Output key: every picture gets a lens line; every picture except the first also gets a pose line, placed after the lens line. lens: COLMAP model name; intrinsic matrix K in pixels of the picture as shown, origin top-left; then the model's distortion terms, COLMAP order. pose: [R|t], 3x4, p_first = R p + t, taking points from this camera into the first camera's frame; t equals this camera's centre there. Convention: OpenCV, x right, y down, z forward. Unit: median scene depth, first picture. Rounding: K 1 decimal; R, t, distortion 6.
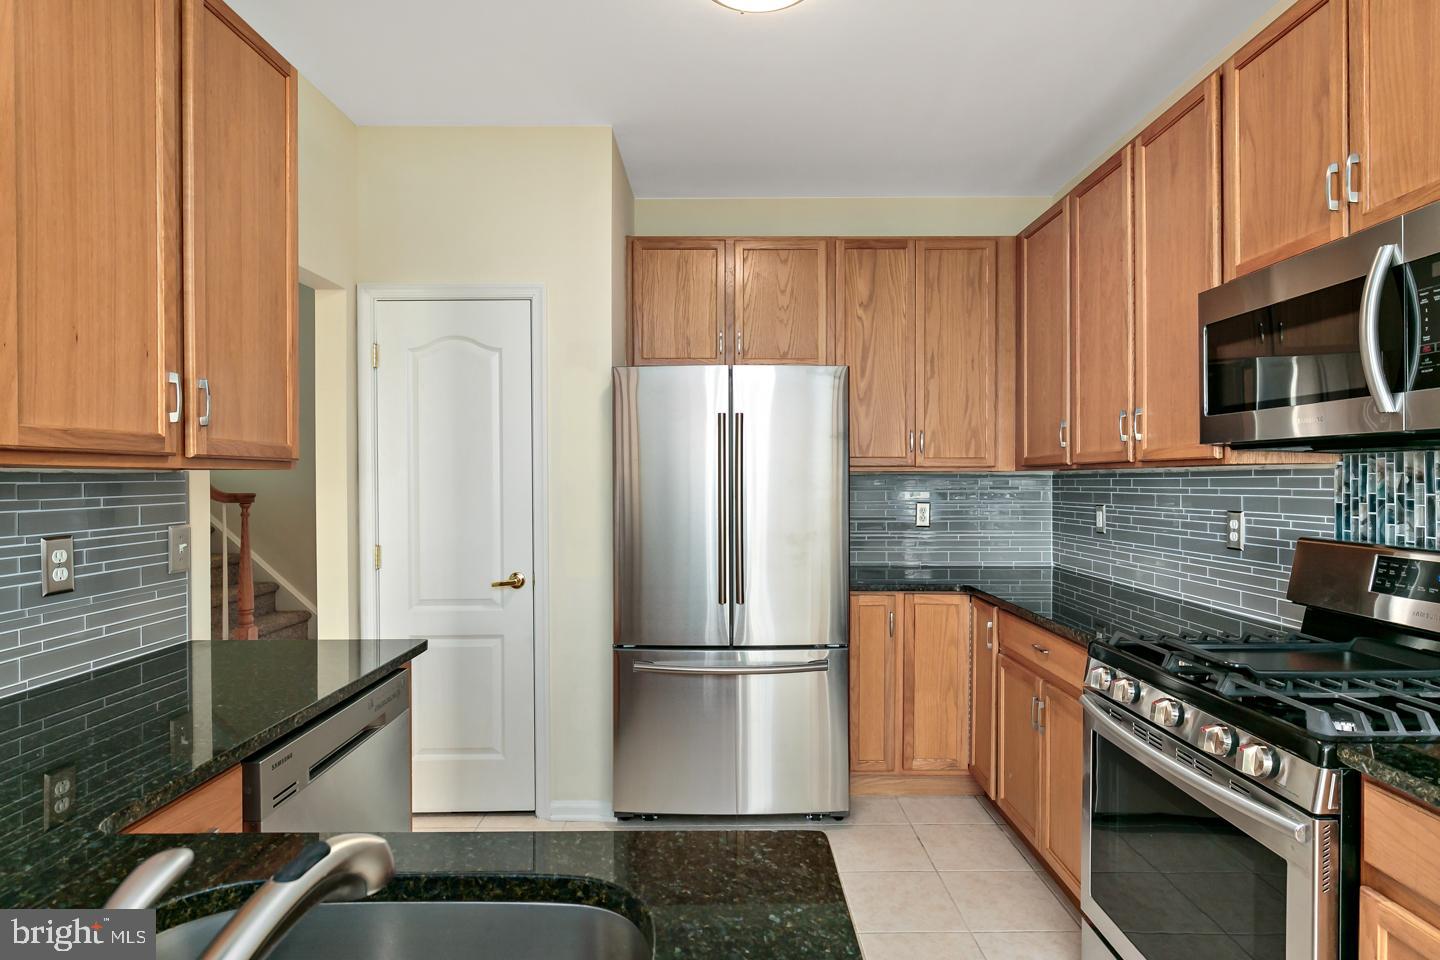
lens RADIAL K [[736.1, 0, 717.2], [0, 736.1, 480.4], [0, 0, 1]] dist [-0.000544, 0.003056]
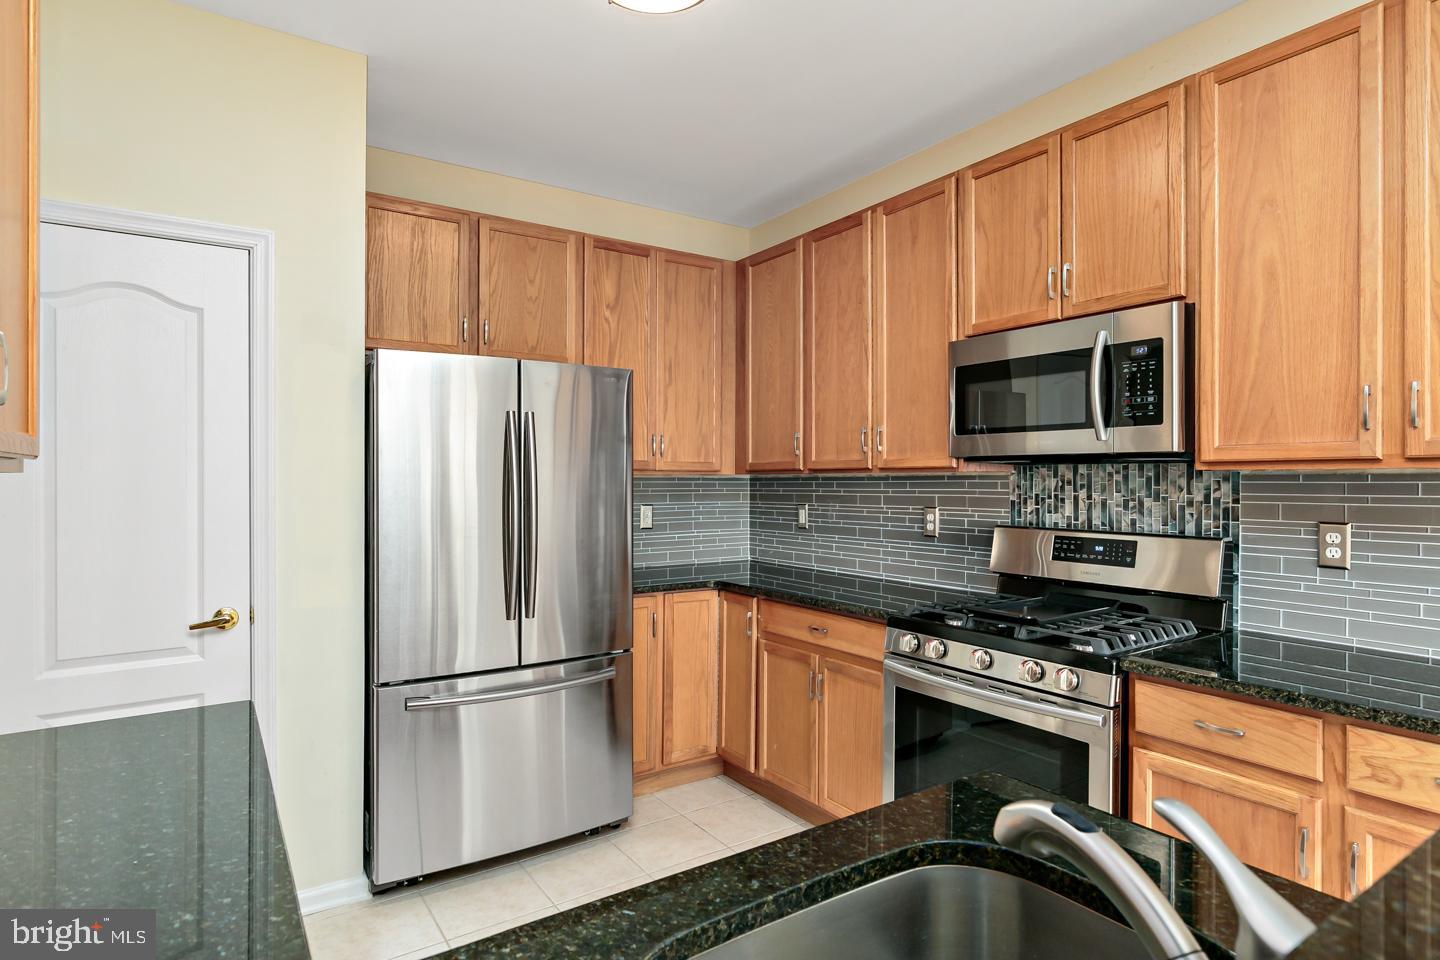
lens RADIAL K [[784.5, 0, 722.3], [0, 784.5, 480.5], [0, 0, 1]] dist [0.010896, -0.001680]
pose [[0.825843, -0.001298, 0.563899, -0.388543], [0.001405, 0.999999, 0.000244, -0.006287], [-0.563899, 0.000591, 0.825844, 0.060280]]
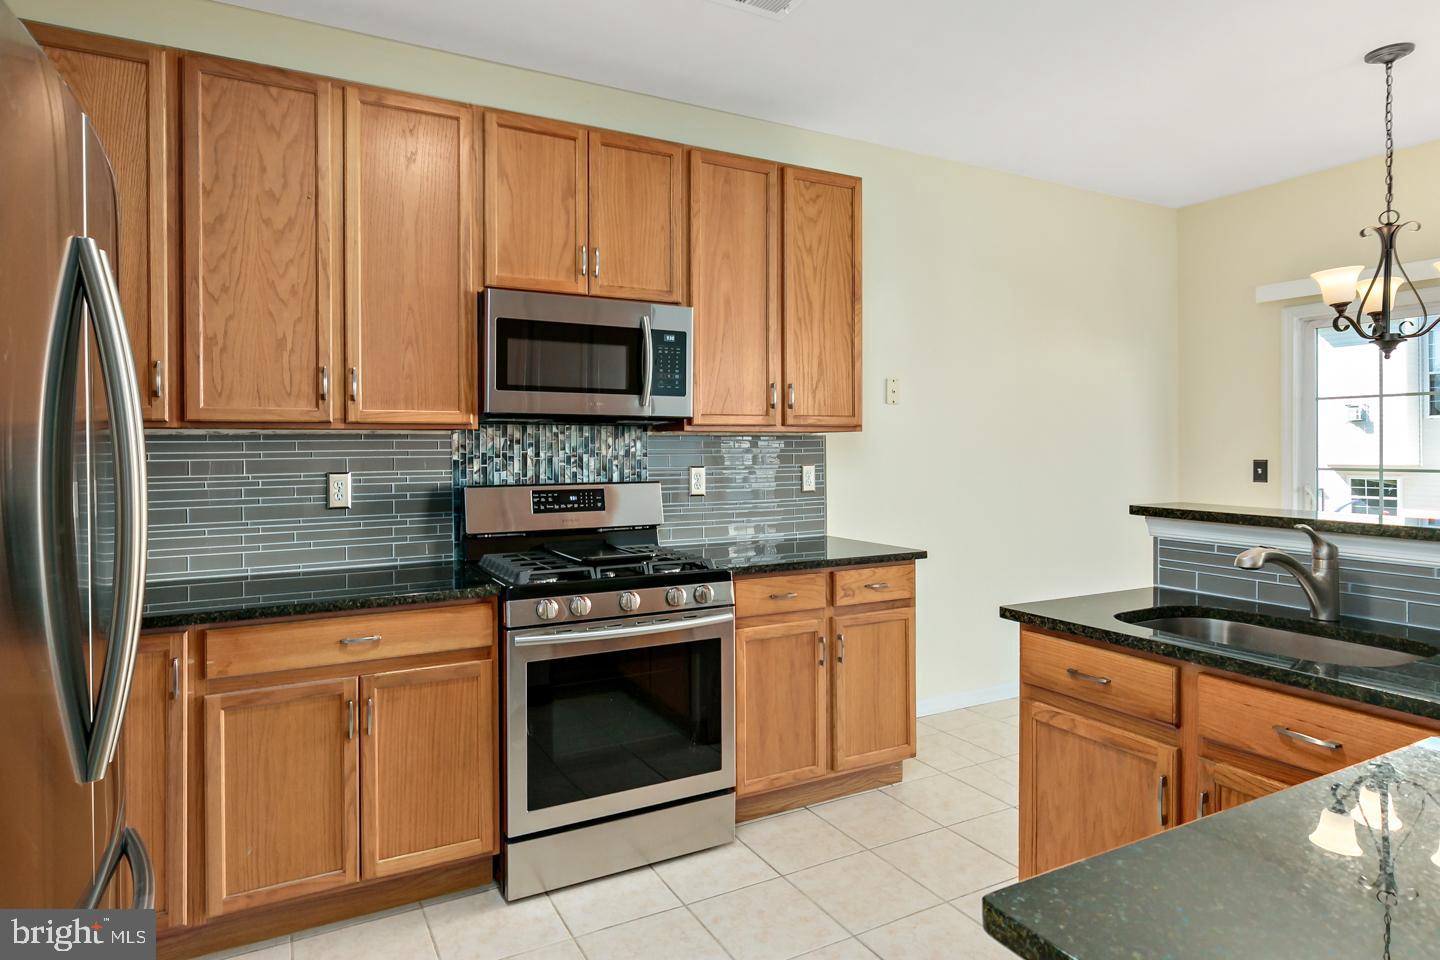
lens RADIAL K [[801.1, 0, 682.3], [0, 801.1, 454.0], [0, 0, 1]] dist [0.002027, -0.001699]
pose [[-0.463354, -0.000023, 0.886173, -0.557348], [0.008534, 0.999954, 0.004488, 0.014021], [-0.886132, 0.009642, -0.463332, 1.103418]]
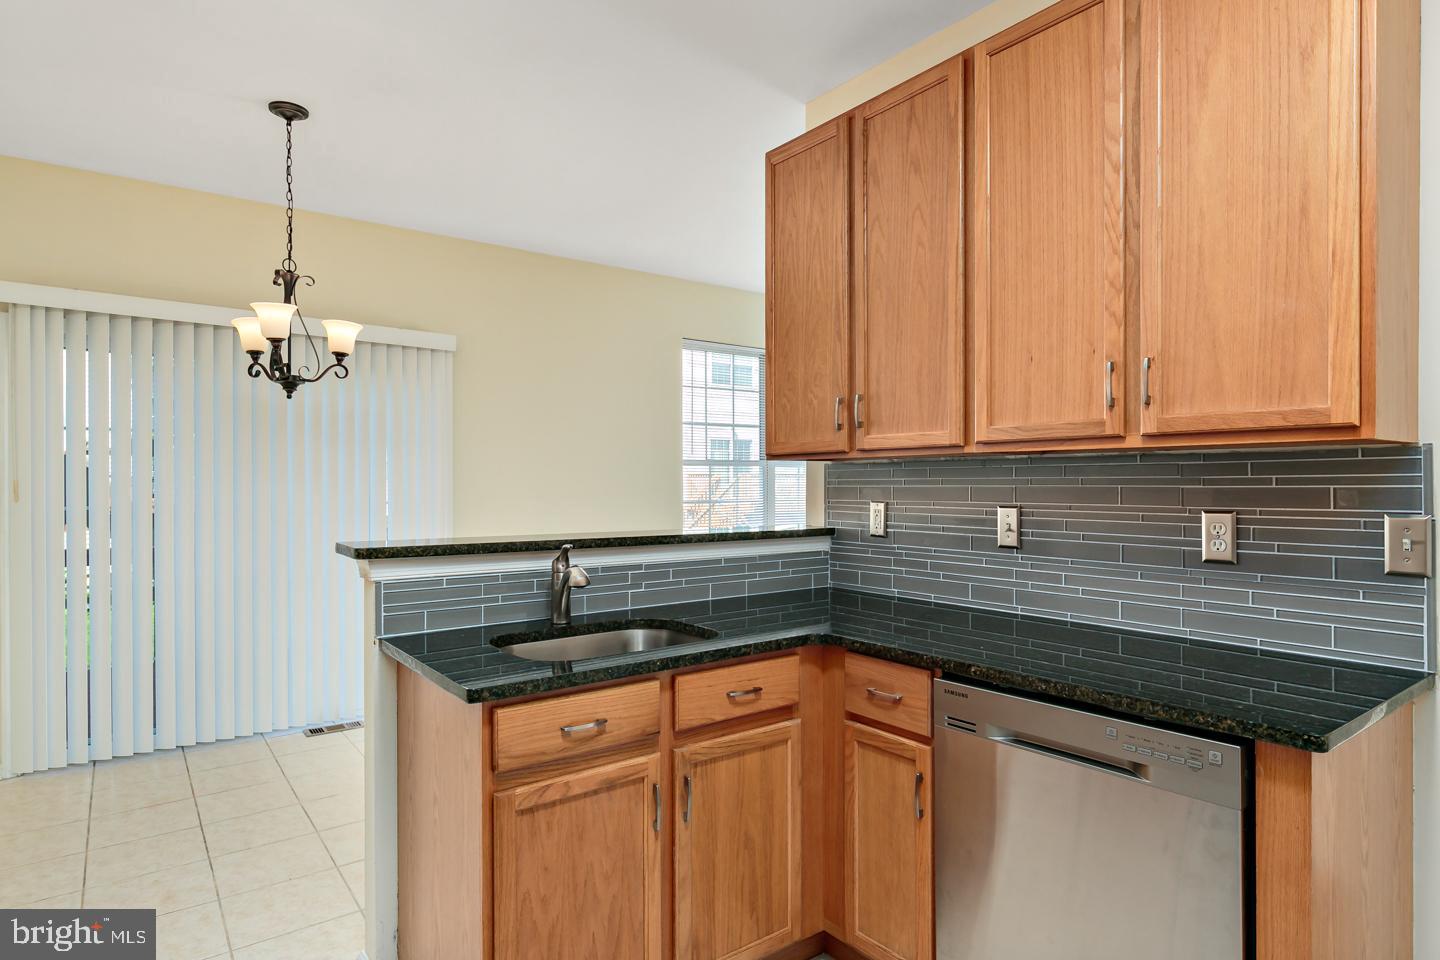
lens RADIAL K [[784.5, 0, 745.6], [0, 784.5, 485.1], [0, 0, 1]] dist [0.010896, -0.001680]
pose [[-0.784778, 0.009936, -0.619697, 0.271685], [0.005402, 0.999943, 0.009191, 0.016028], [0.619753, 0.003866, -0.784787, 1.035855]]
